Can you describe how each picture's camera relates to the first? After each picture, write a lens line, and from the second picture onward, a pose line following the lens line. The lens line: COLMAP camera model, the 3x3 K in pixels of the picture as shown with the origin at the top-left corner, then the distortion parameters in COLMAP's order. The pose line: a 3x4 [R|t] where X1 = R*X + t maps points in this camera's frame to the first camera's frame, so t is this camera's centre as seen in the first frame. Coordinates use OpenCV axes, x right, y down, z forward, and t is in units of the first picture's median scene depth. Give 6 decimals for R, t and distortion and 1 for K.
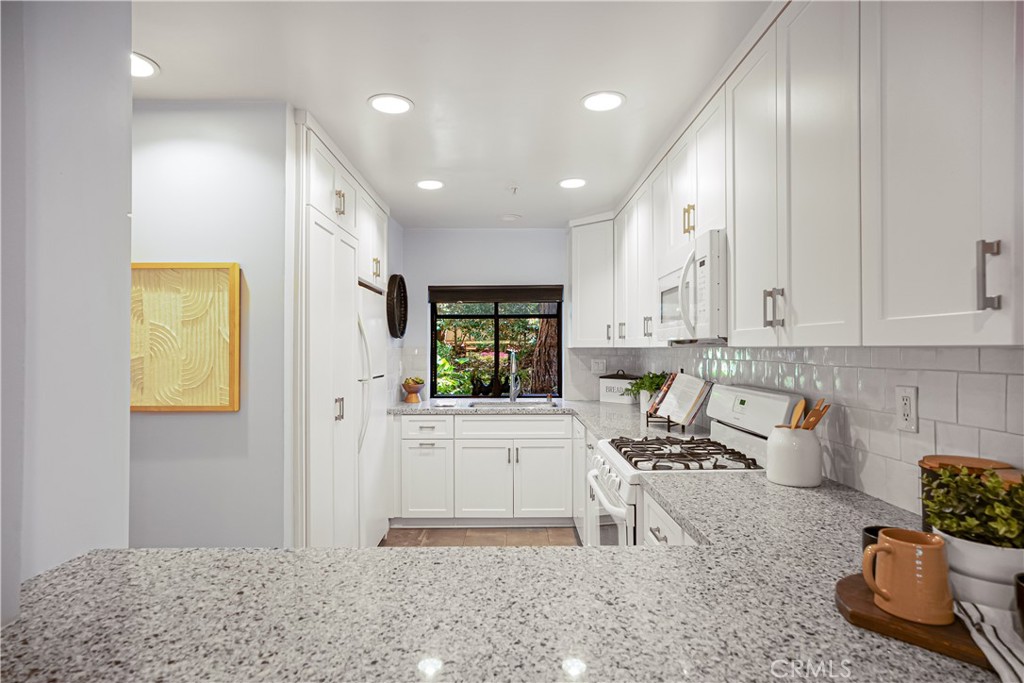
lens RADIAL K [[561.5, 0, 512.0], [0, 561.5, 341.5], [0, 0, 1]] dist [-0.000699, 0.000099]
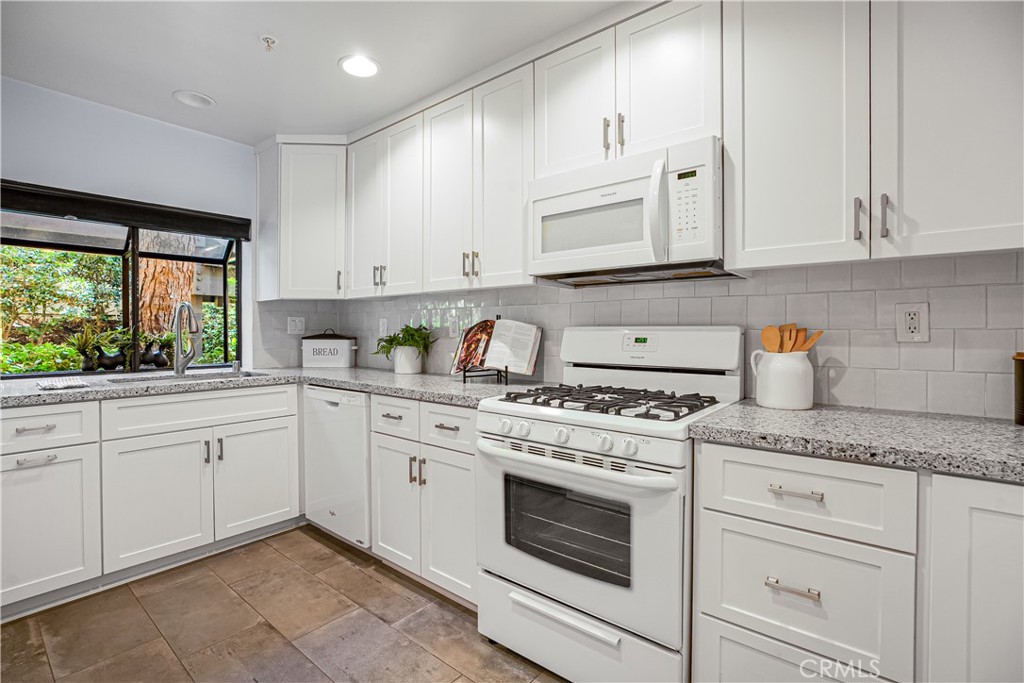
lens RADIAL K [[470.1, 0, 510.8], [0, 470.1, 331.3], [0, 0, 1]] dist [-0.021107, 0.001626]
pose [[0.644030, 0.000476, 0.765000, -0.195931], [-0.011528, 0.999892, 0.009083, 0.050002], [-0.764913, -0.014668, 0.643967, 0.367971]]
